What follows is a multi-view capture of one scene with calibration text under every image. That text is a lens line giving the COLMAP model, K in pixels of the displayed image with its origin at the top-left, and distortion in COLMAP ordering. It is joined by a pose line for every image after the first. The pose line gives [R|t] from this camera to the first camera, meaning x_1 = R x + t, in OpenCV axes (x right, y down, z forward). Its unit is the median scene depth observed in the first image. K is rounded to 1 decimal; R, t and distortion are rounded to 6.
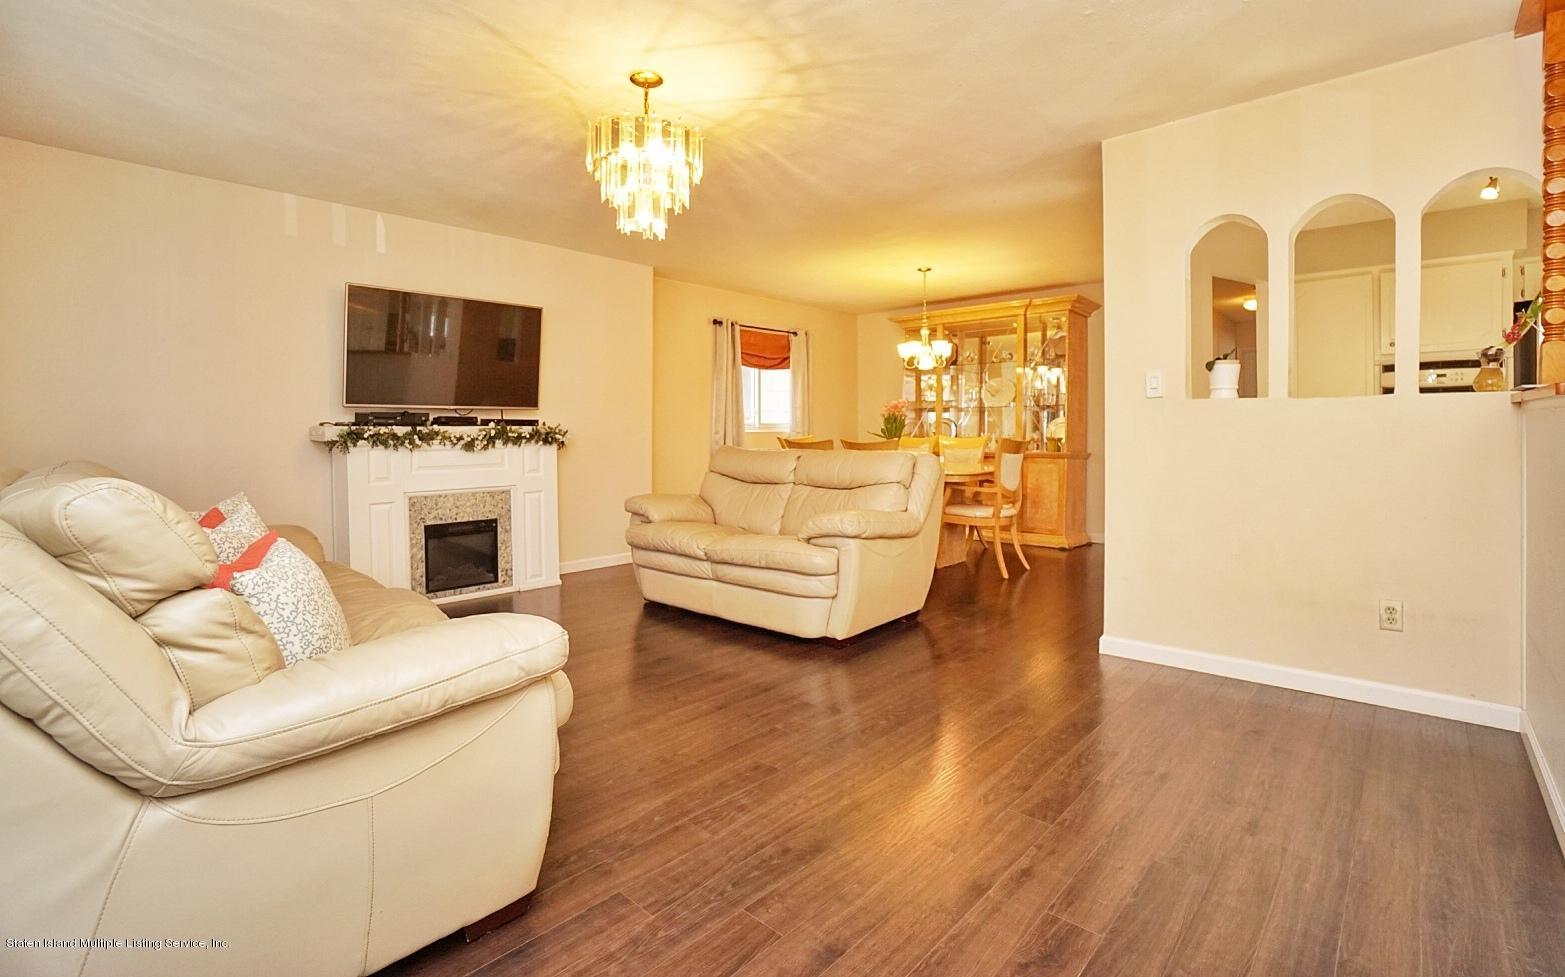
lens RADIAL K [[715.8, 0, 781.6], [0, 715.8, 429.4], [0, 0, 1]] dist [-0.026757, 0.001376]
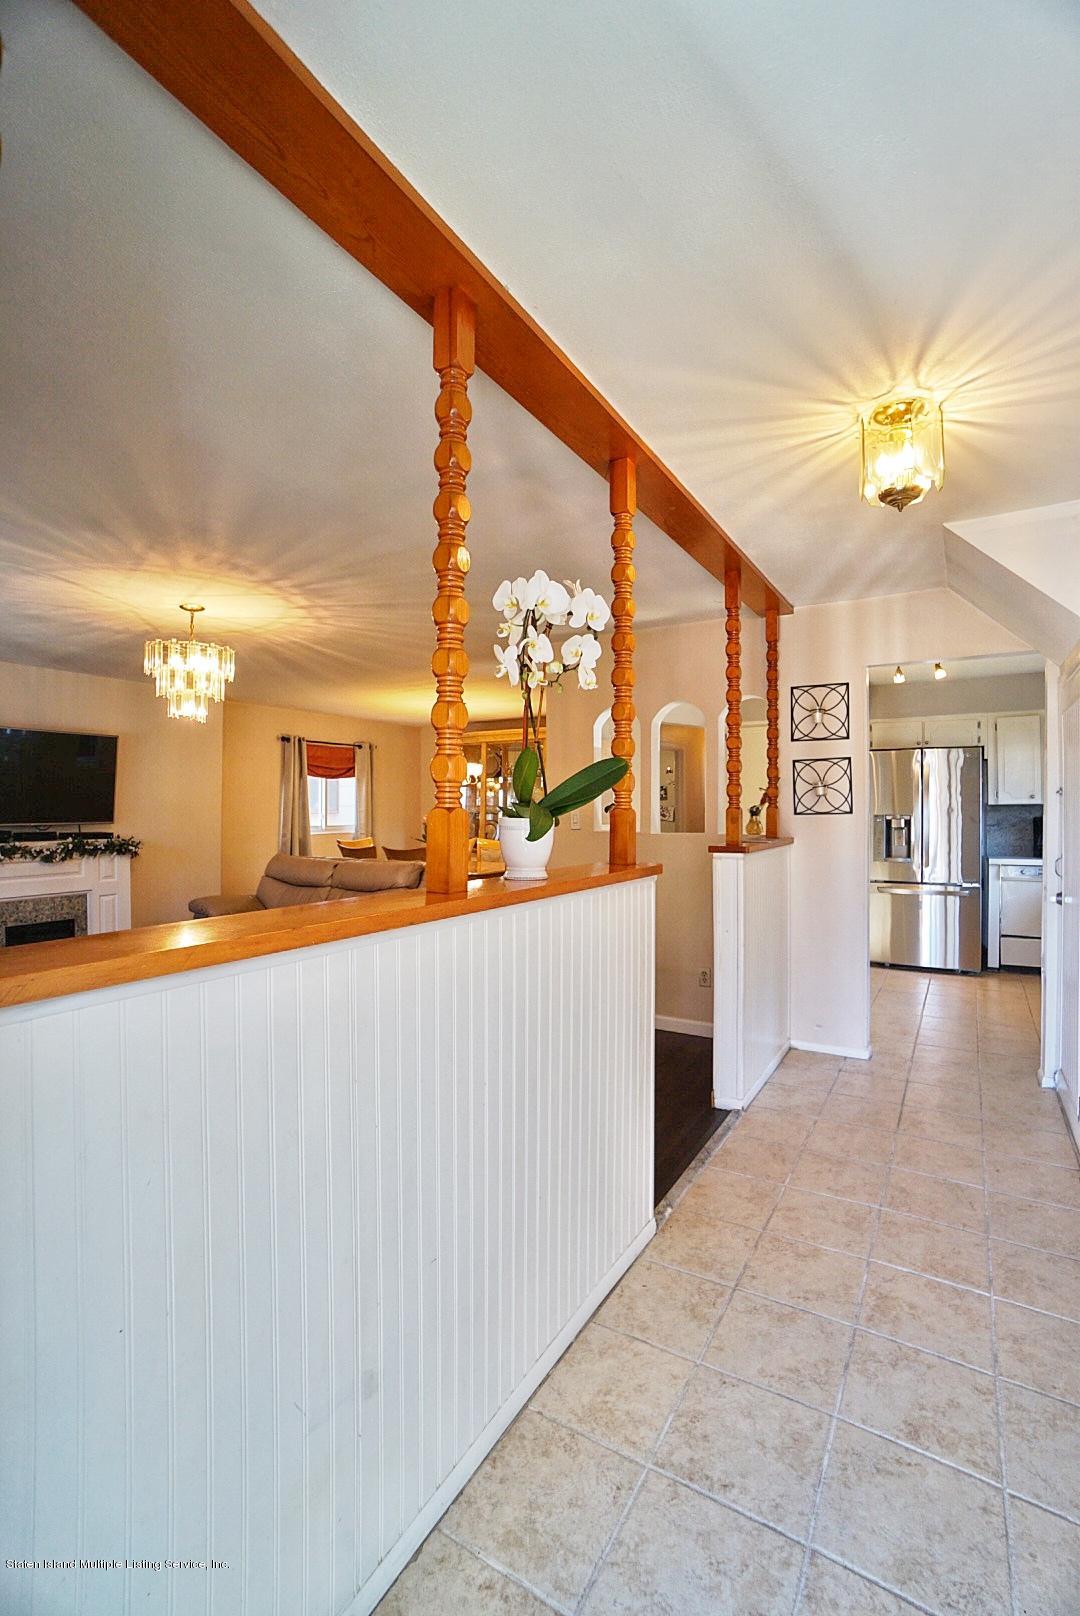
lens RADIAL K [[717.0, 0, 533.1], [0, 717.0, 798.2], [0, 0, 1]] dist [-0.042247, 0.013735]
pose [[0.981832, 0.007367, 0.189611, 0.118957], [-0.005334, 0.999923, -0.011229, -0.063846], [-0.189679, 0.010014, 0.981795, -0.279071]]
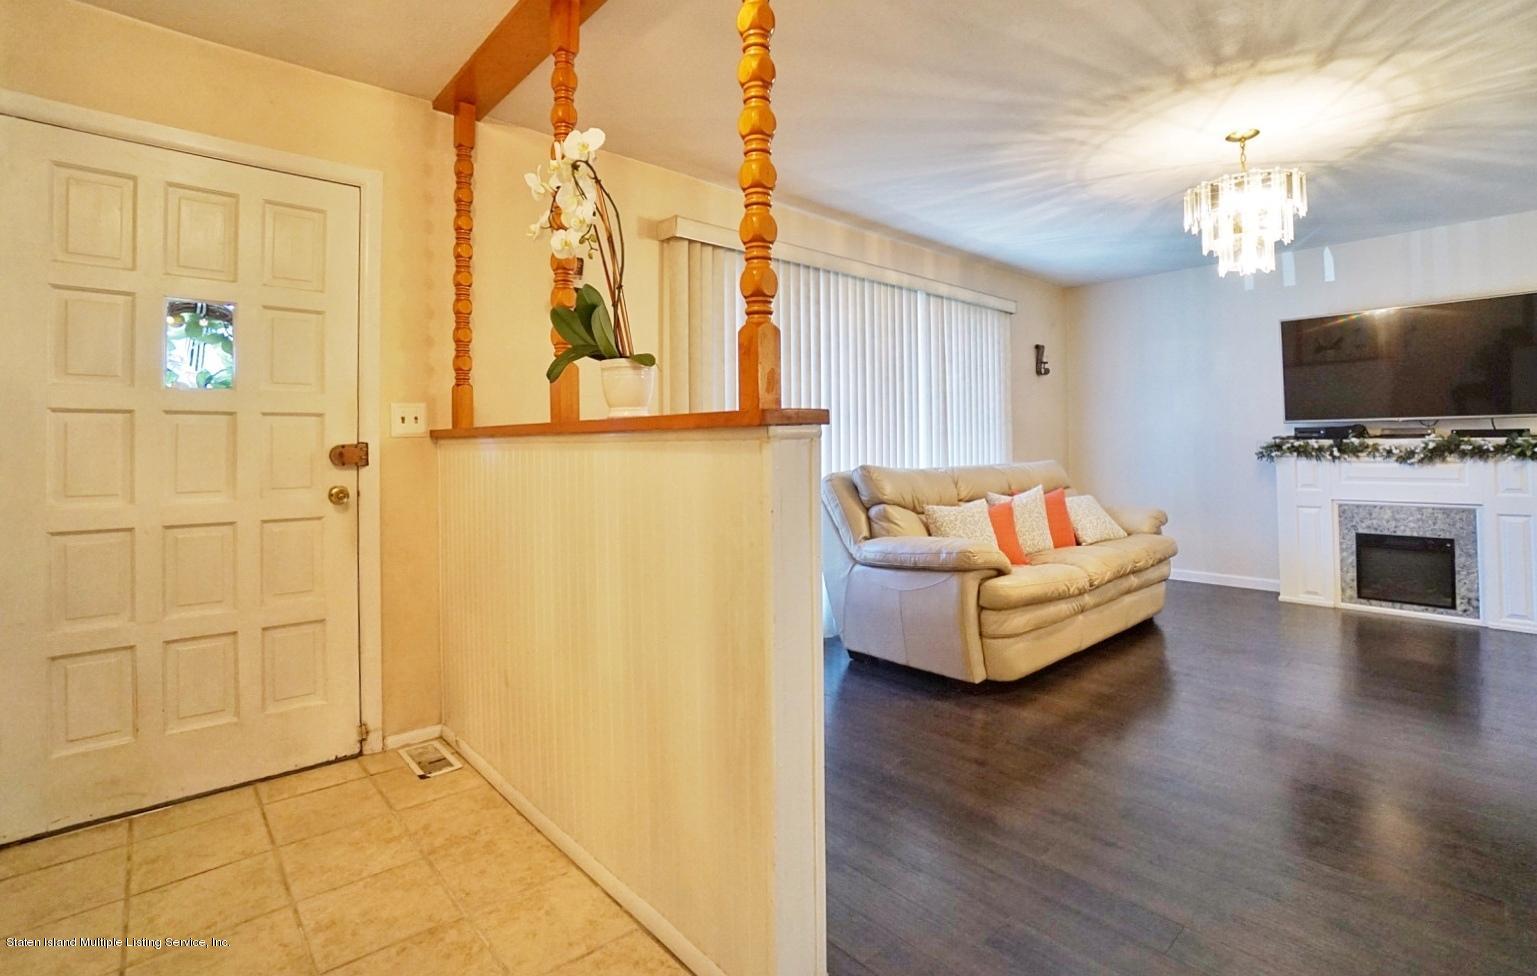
lens RADIAL K [[708.7, 0, 755.0], [0, 708.7, 430.4], [0, 0, 1]] dist [-0.050540, 0.015237]
pose [[-0.107856, -0.010234, -0.994114, 0.566491], [0.010229, 0.999883, -0.011403, -0.013458], [0.994114, -0.011398, -0.107739, 0.205423]]
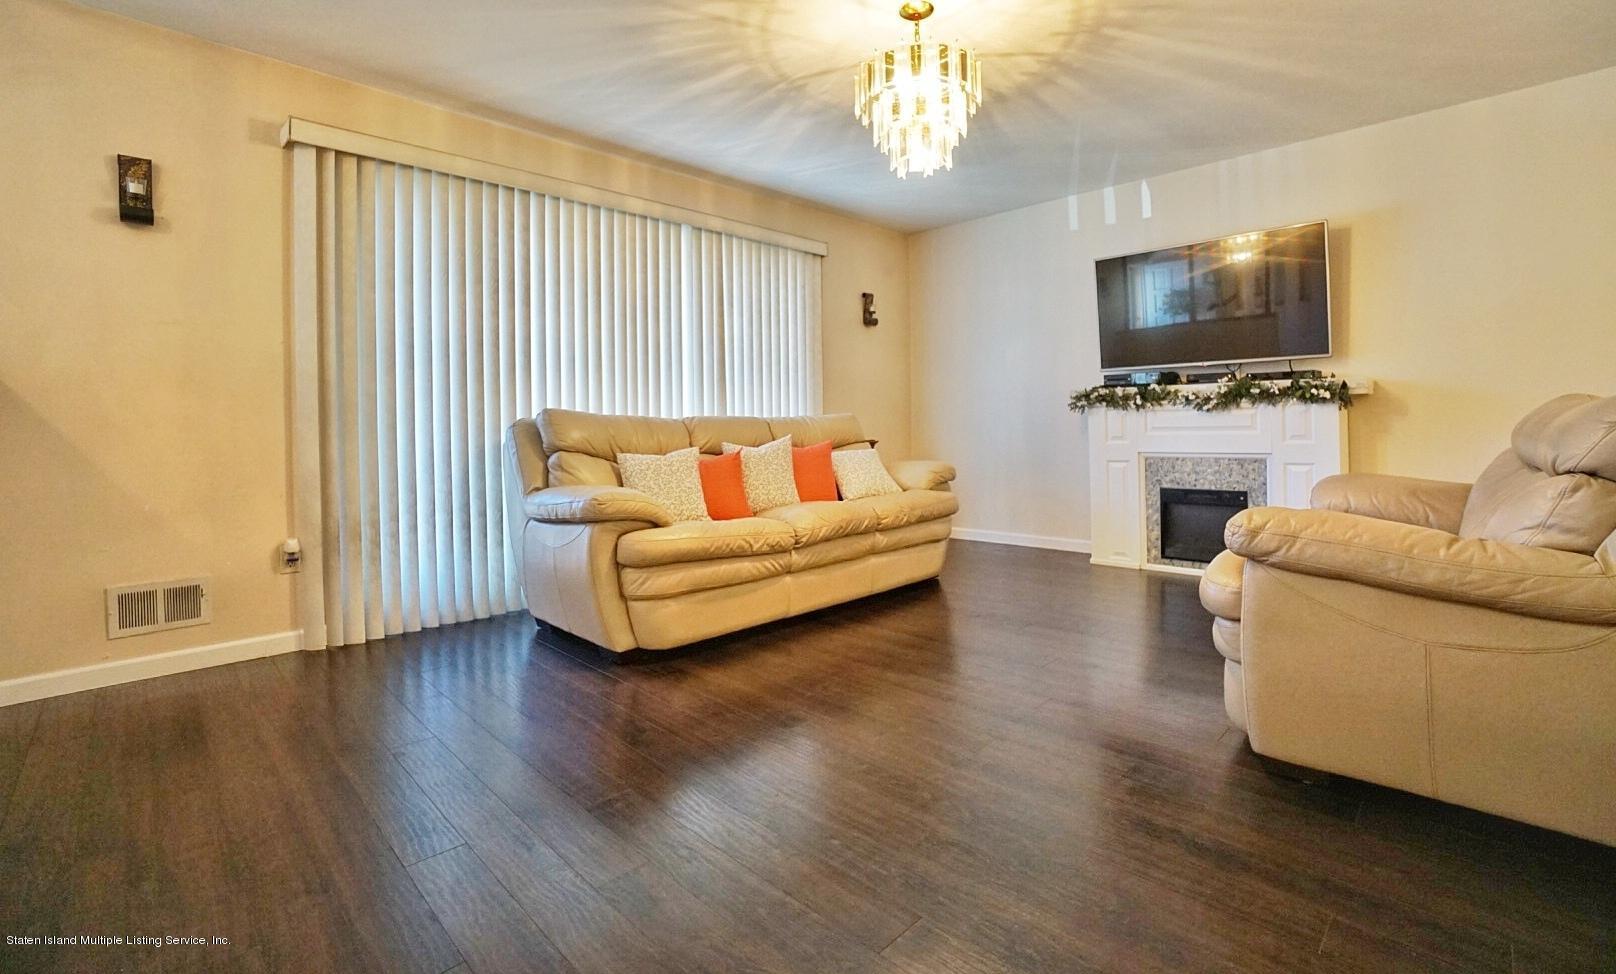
lens RADIAL K [[712.5, 0, 803.8], [0, 712.5, 432.0], [0, 0, 1]] dist [-0.049619, 0.000981]
pose [[-0.054241, 0.013049, -0.998443, 0.448241], [0.017344, 0.999776, 0.012124, 0.035661], [0.998377, -0.016659, -0.054455, 0.523541]]
